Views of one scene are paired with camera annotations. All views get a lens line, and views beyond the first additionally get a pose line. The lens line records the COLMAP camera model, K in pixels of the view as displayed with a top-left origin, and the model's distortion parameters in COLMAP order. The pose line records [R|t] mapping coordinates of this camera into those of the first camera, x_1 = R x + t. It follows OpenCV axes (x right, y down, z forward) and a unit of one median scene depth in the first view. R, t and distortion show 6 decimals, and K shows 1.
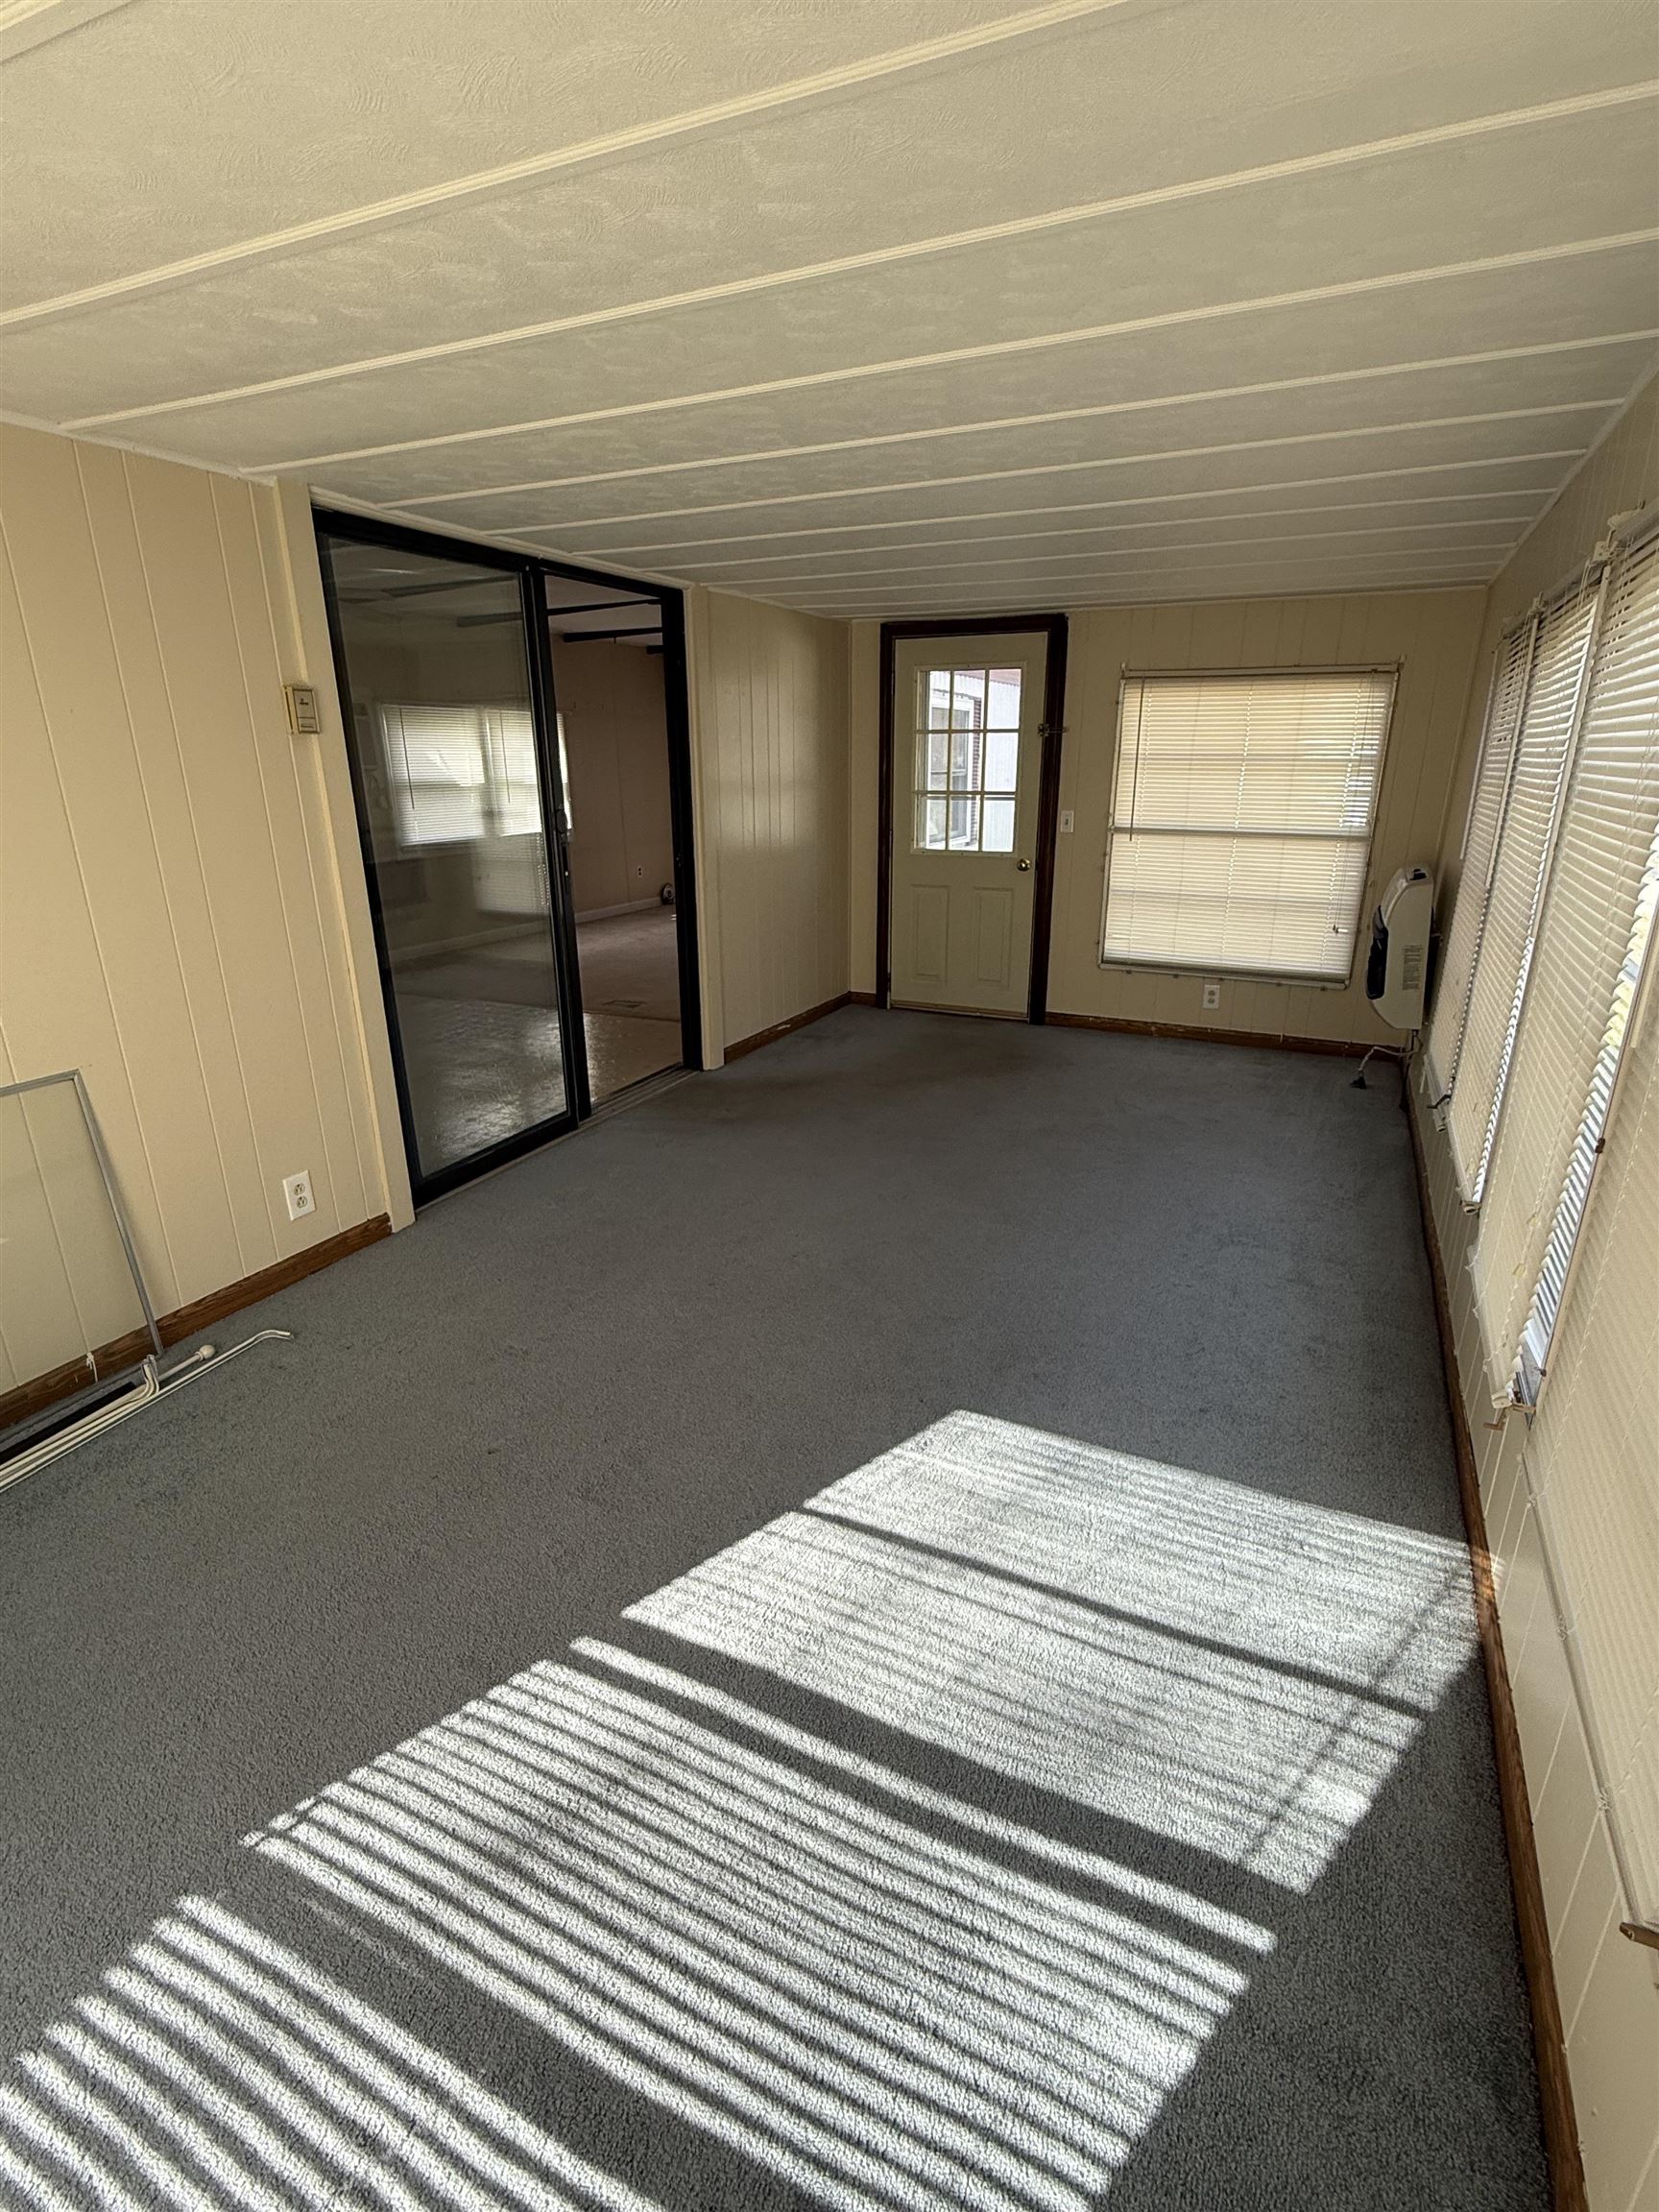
lens RADIAL K [[1046.2, 0, 829.5], [0, 1046.2, 1106.0], [0, 0, 1]] dist [0.000394, 0.000200]
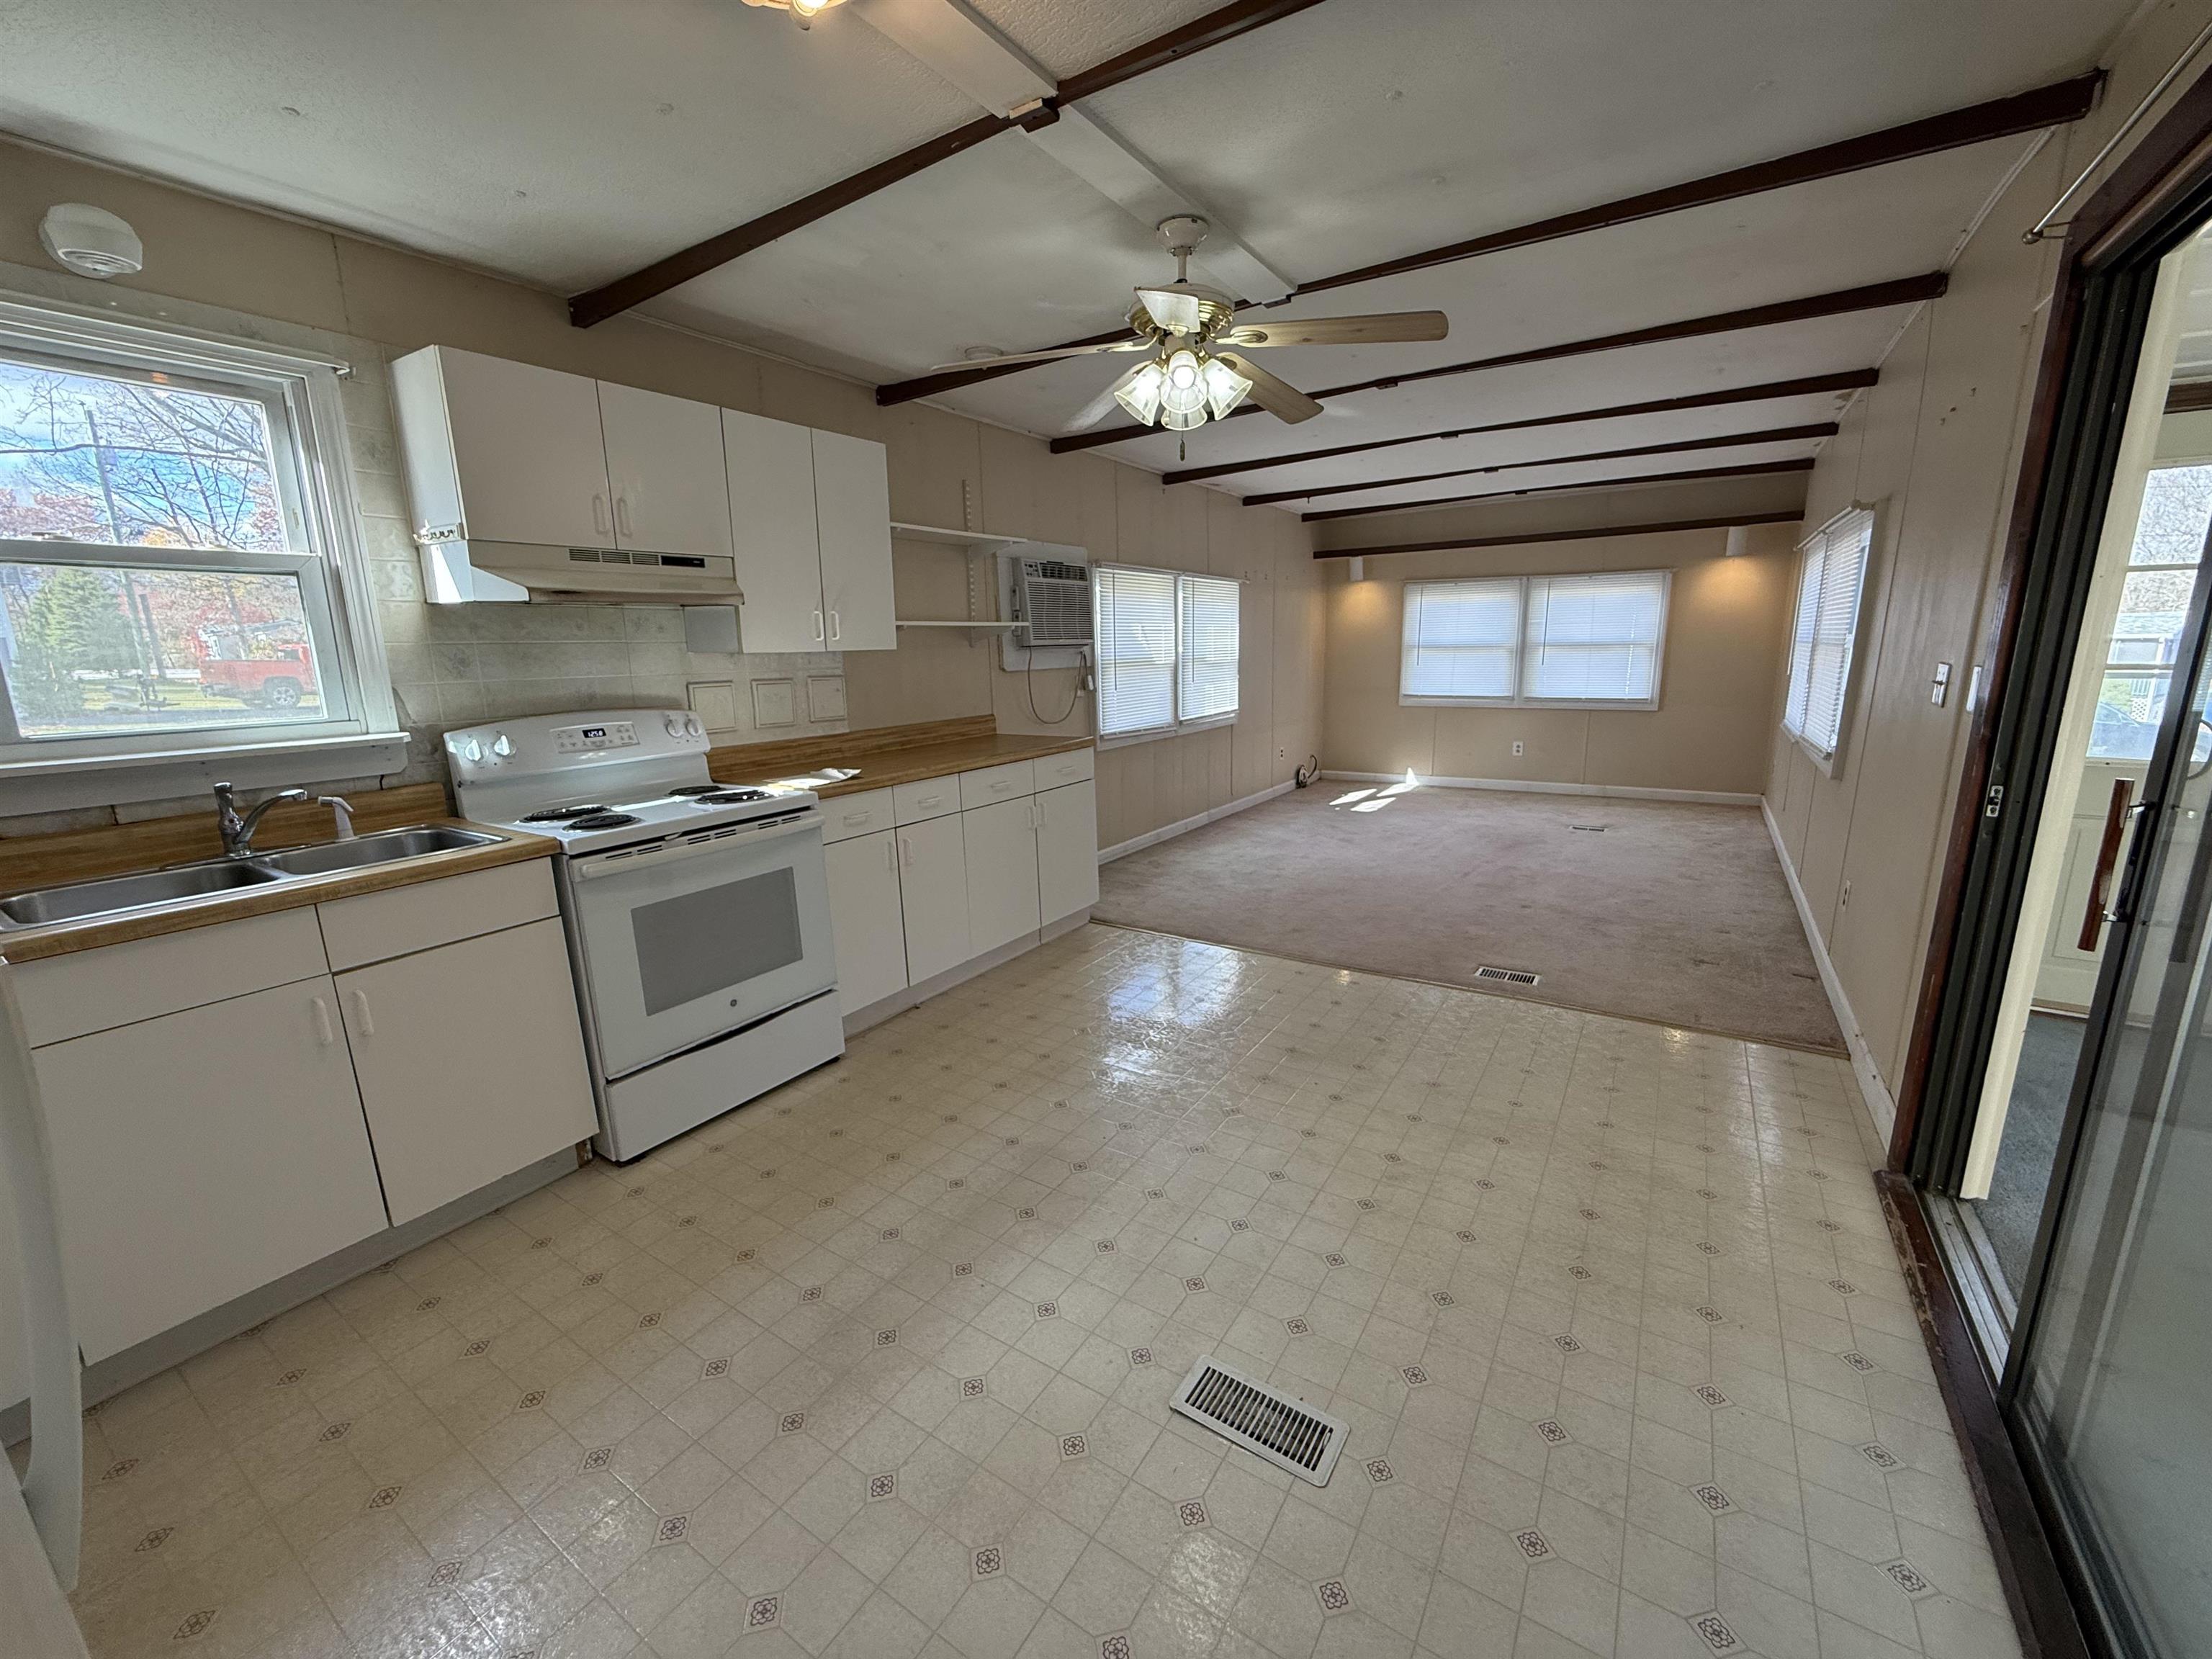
lens RADIAL K [[872.4, 0, 1103.9], [0, 872.4, 822.7], [0, 0, 1]] dist [0.000597, 0.000095]
pose [[0.991650, 0.010654, -0.128521, -0.293834], [-0.025564, 0.993045, -0.114928, -0.092552], [0.126403, 0.117253, 0.985025, 0.304099]]
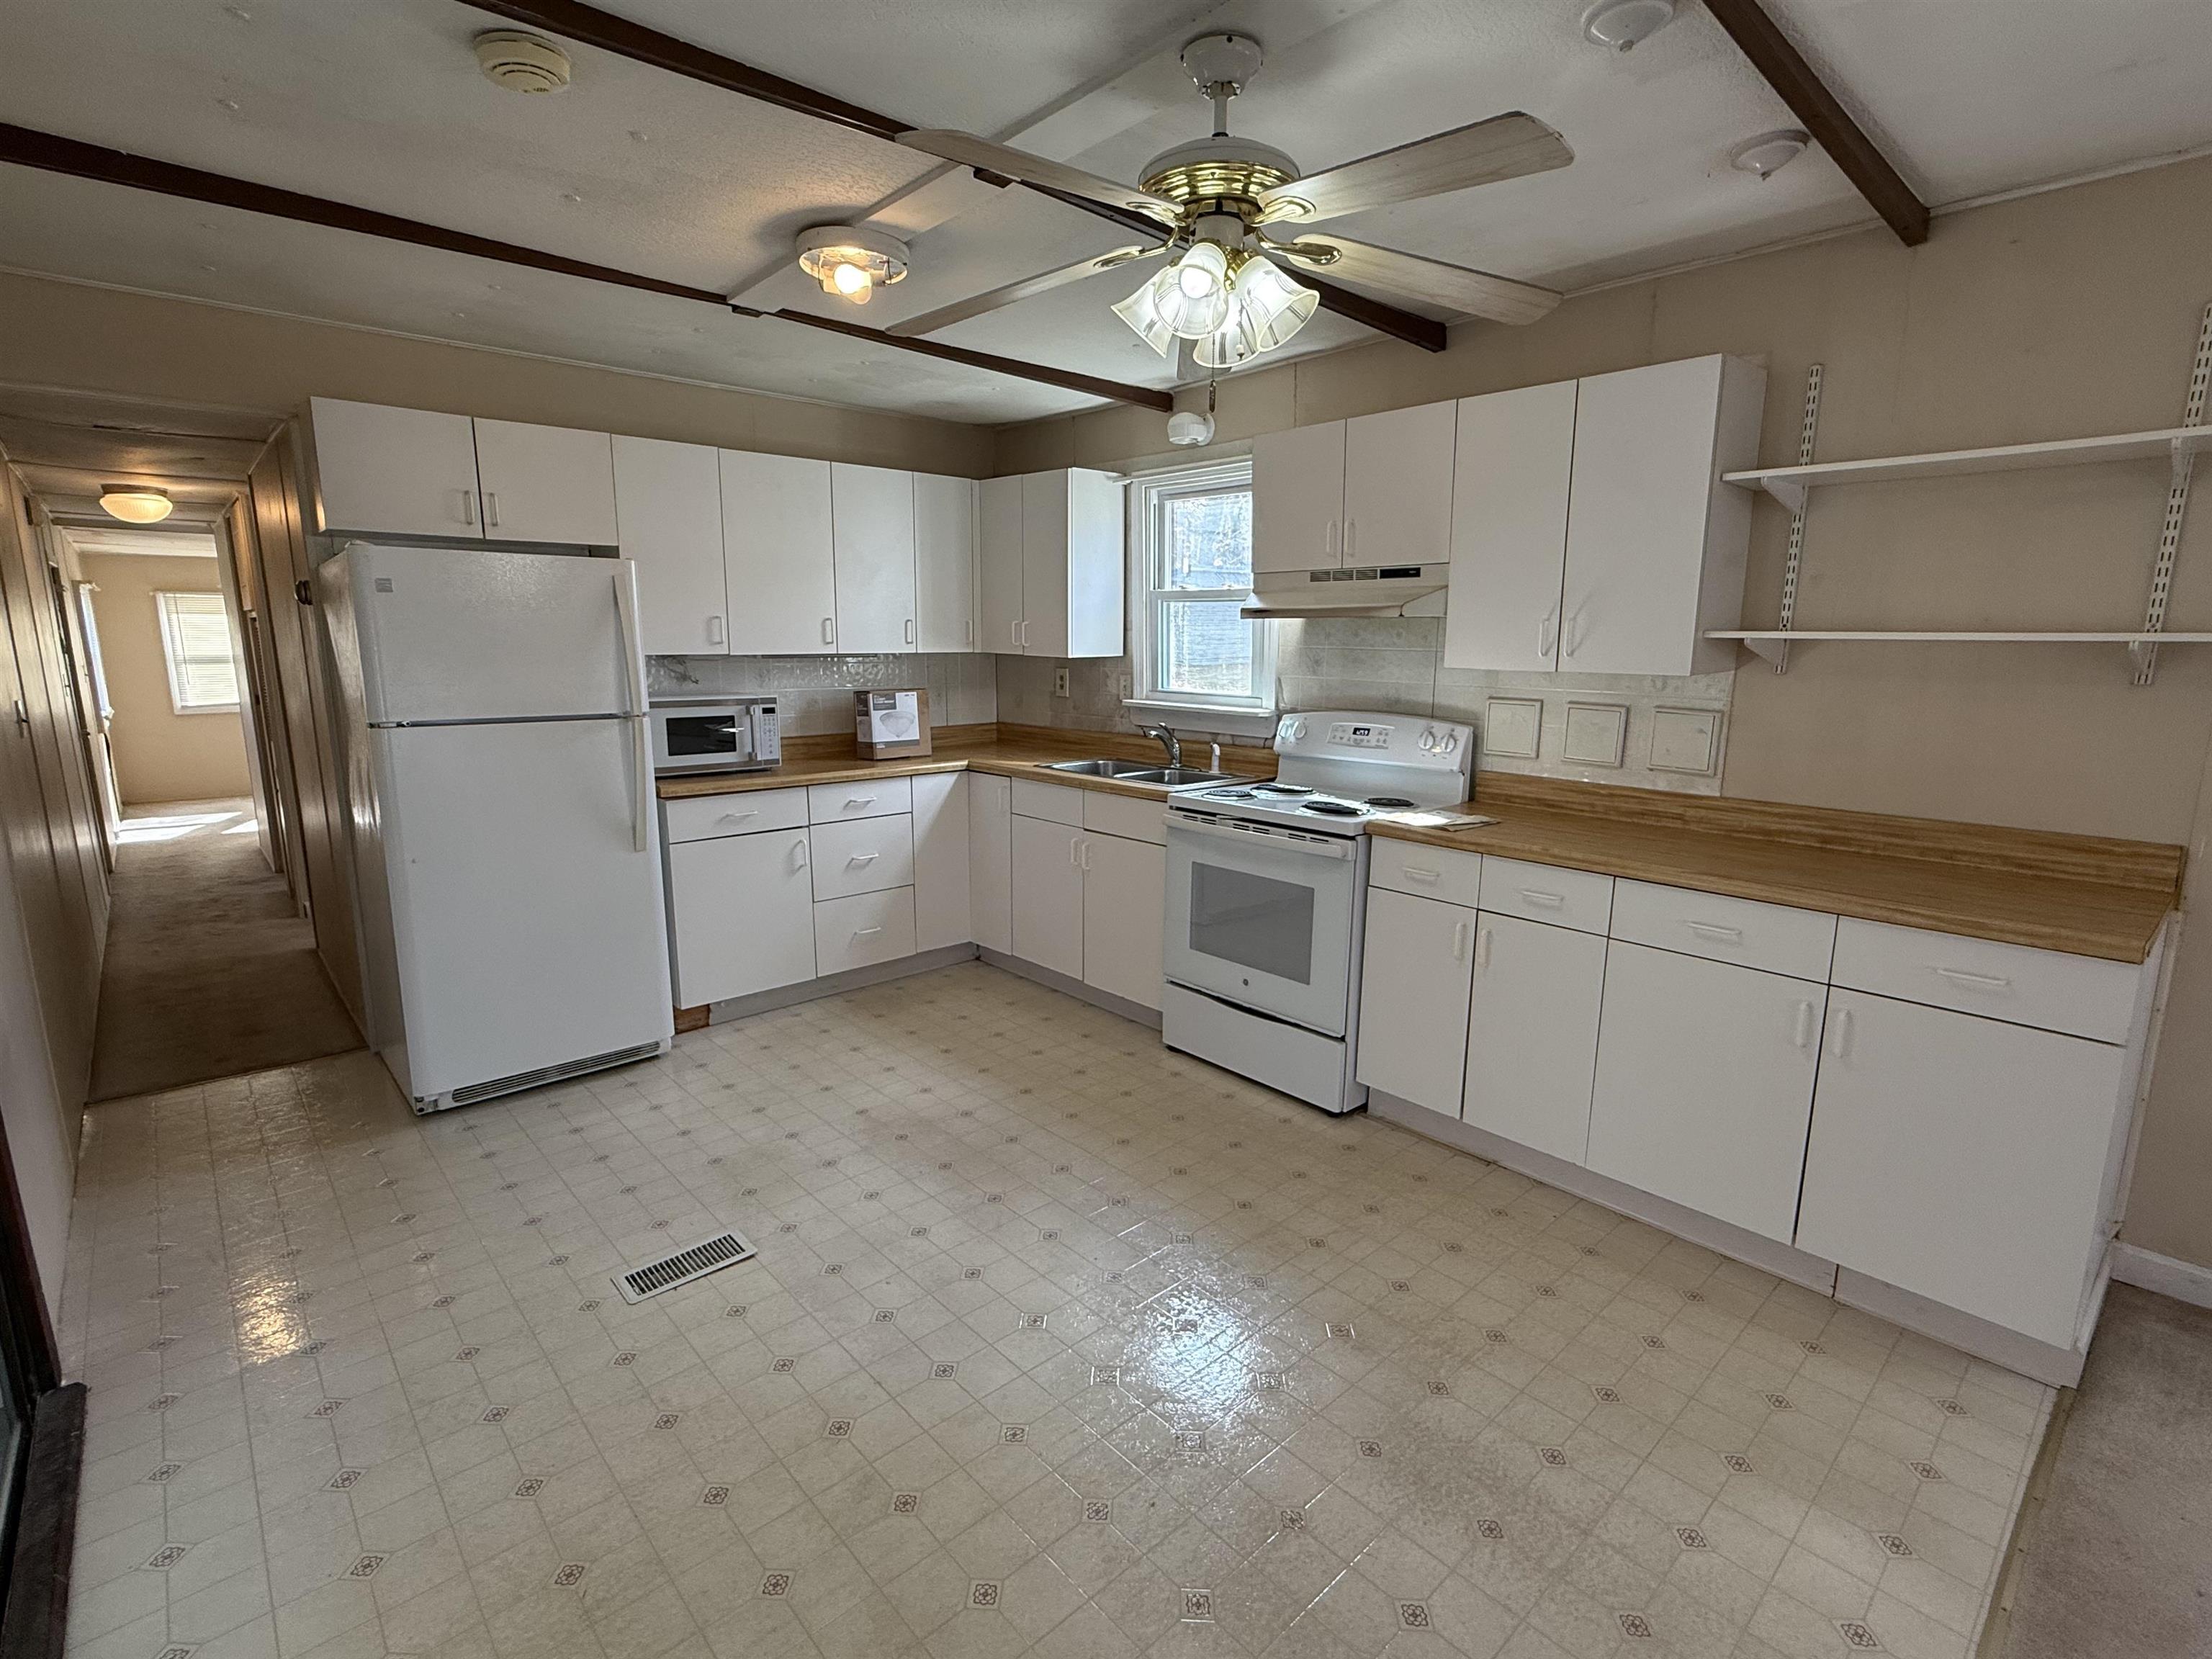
lens RADIAL K [[1046.2, 0, 1107.6], [0, 1046.2, 825.3], [0, 0, 1]] dist [0.000394, 0.000200]
pose [[-0.369204, 0.172428, -0.913212, -0.051302], [-0.299238, 0.908250, 0.292470, -0.238467], [0.879855, 0.381249, -0.283733, 0.696645]]
